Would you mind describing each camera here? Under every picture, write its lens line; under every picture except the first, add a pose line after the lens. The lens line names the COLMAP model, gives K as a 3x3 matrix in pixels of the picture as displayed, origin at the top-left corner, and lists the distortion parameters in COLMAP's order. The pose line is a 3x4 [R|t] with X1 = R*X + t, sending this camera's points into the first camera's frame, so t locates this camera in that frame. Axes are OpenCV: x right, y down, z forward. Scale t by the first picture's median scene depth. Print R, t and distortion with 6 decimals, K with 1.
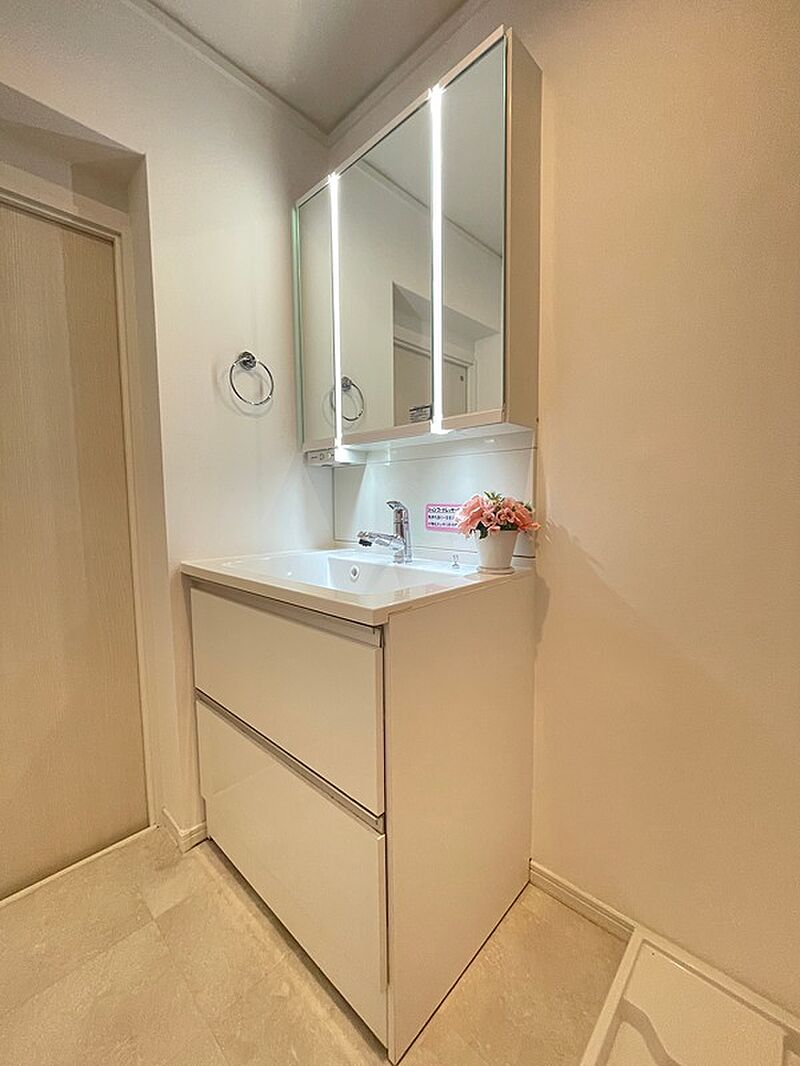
lens RADIAL K [[431.2, 0, 400.1], [0, 431.2, 532.8], [0, 0, 1]] dist [-0.000113, -0.000269]
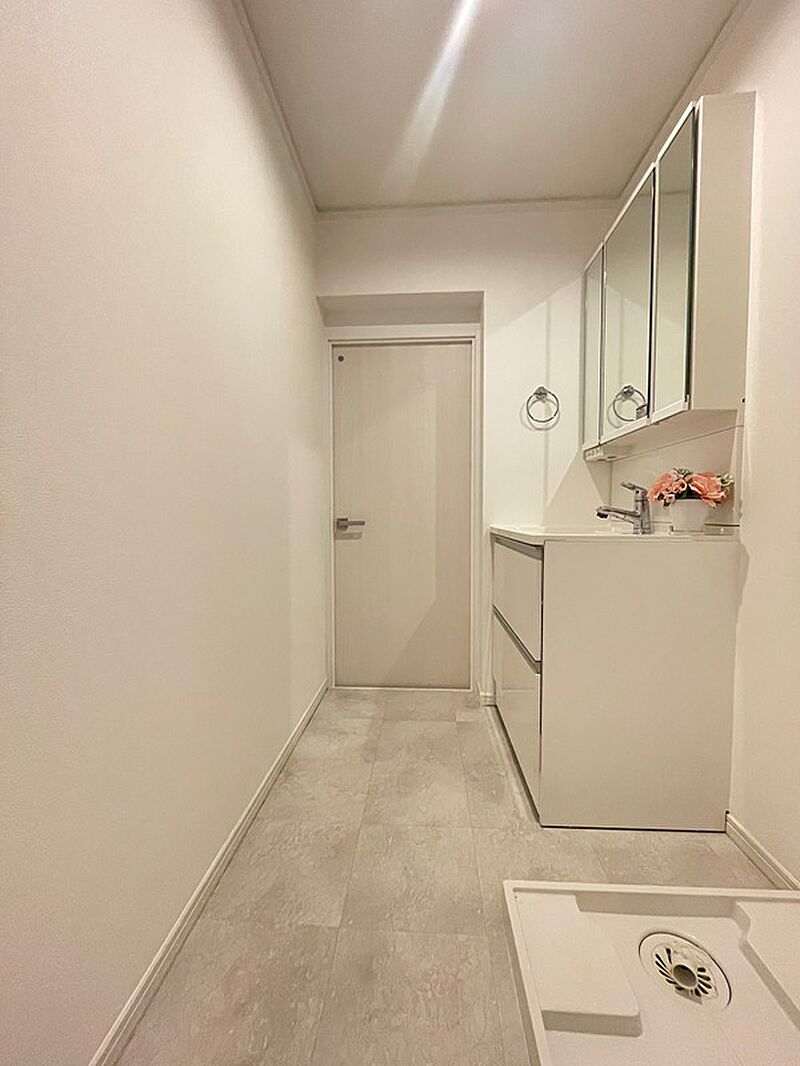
lens RADIAL K [[431.2, 0, 401.3], [0, 431.2, 533.9], [0, 0, 1]] dist [-0.000113, -0.000269]
pose [[0.642355, 0.047819, -0.764914, 0.531388], [-0.065754, 0.997810, 0.007160, 0.109874], [0.763581, 0.045697, 0.644092, -0.311737]]
